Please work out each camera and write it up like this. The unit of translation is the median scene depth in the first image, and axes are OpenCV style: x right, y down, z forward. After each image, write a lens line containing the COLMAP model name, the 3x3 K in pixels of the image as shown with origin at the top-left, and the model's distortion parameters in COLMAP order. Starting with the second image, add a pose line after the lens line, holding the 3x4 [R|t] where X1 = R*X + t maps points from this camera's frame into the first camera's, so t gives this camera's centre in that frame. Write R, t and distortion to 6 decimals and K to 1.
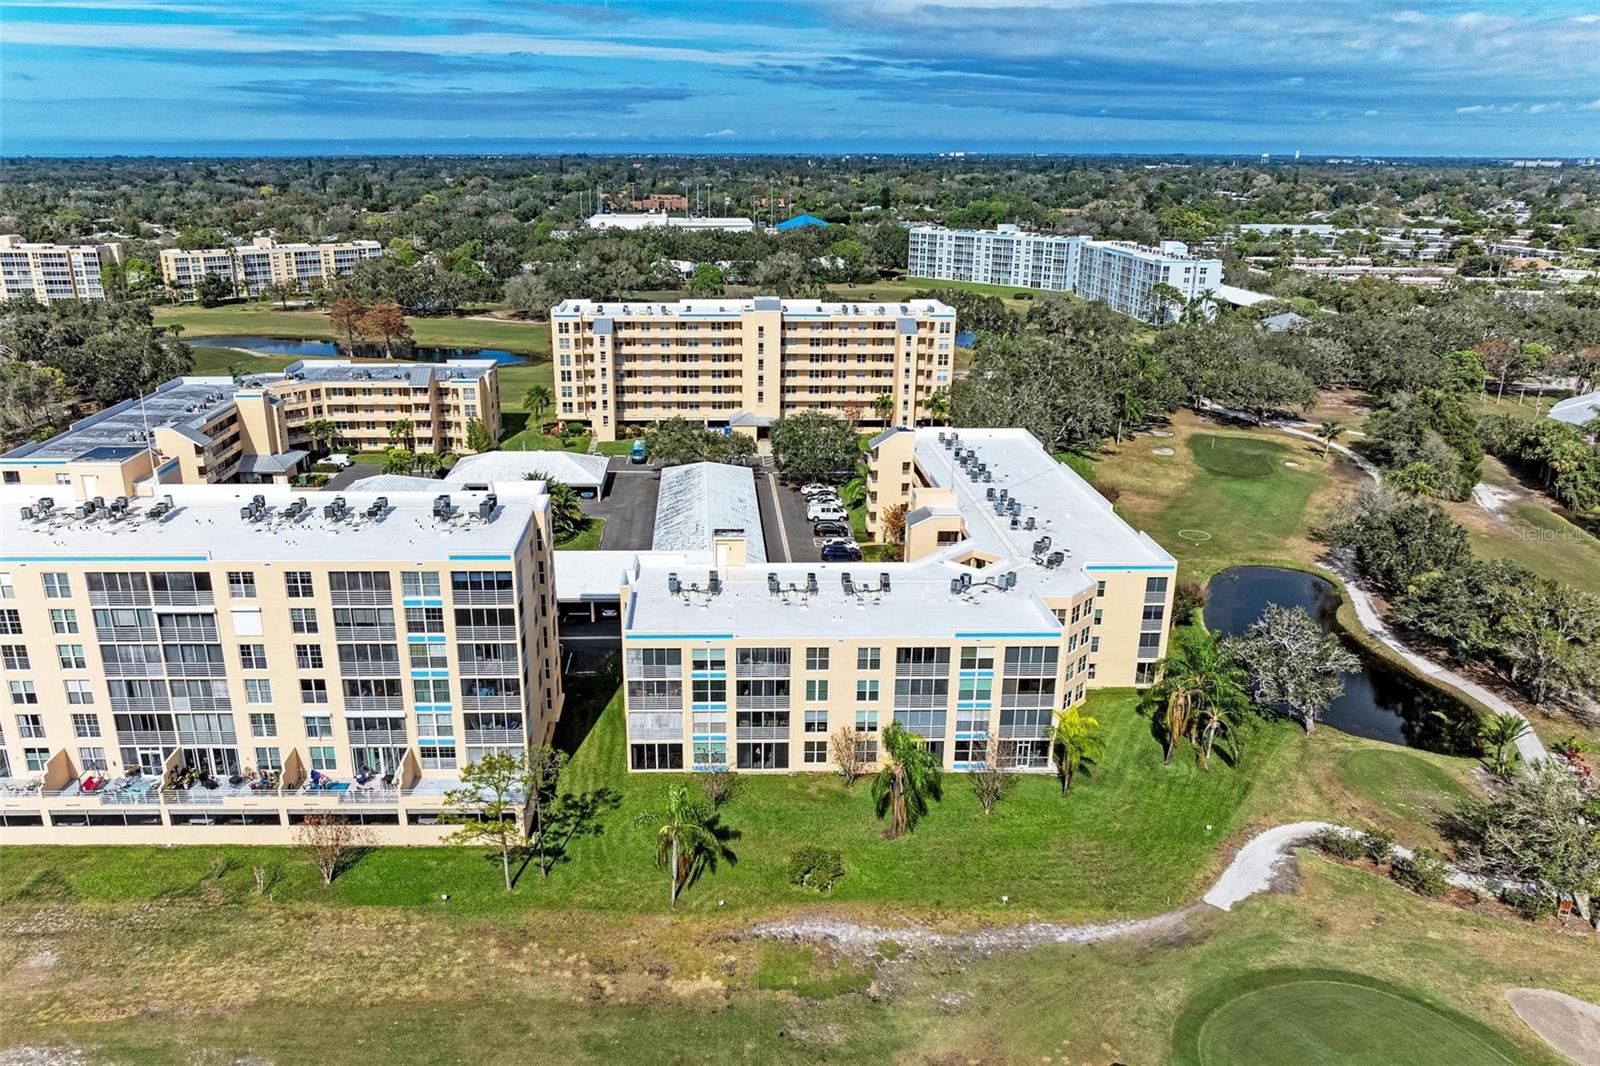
lens RADIAL K [[1121.8, 0, 861.2], [0, 1121.8, 518.8], [0, 0, 1]] dist [-0.027294, 0.006957]
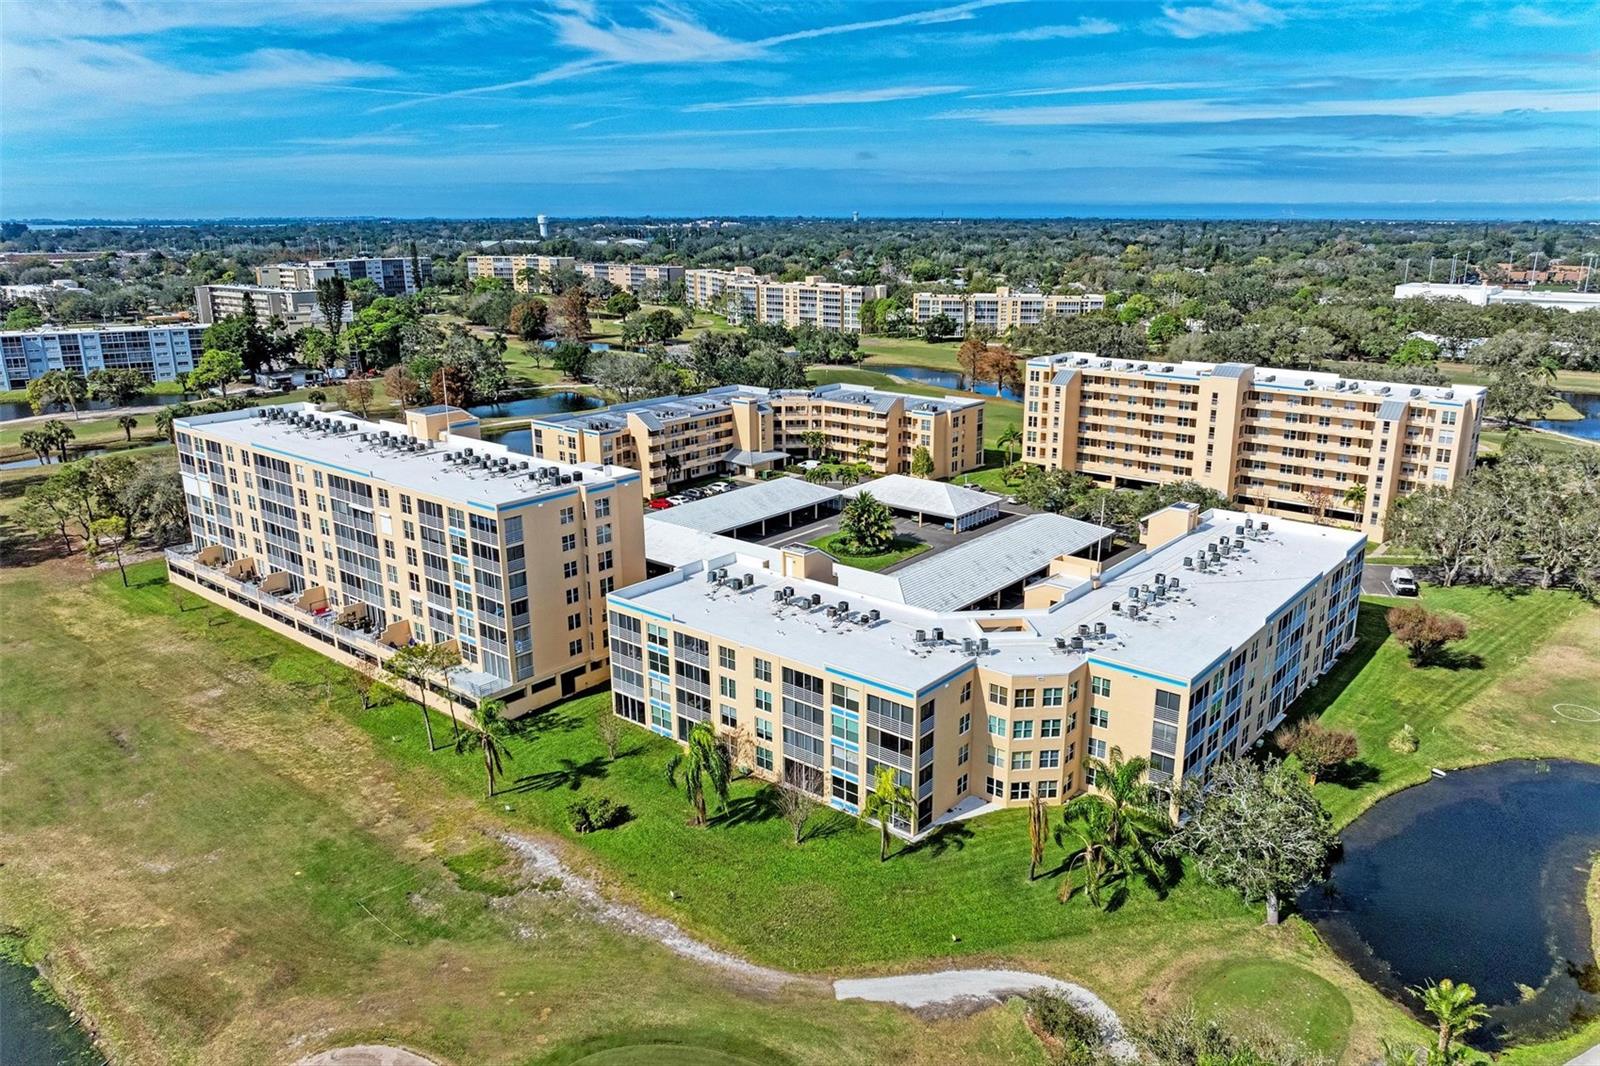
lens RADIAL K [[1121.8, 0, 814.1], [0, 1121.8, 523.3], [0, 0, 1]] dist [-0.027294, 0.006957]
pose [[0.756372, 0.169539, -0.631790, 0.685340], [-0.199621, 0.979582, 0.023885, -0.047838], [0.622939, 0.108053, 0.774772, 0.178492]]
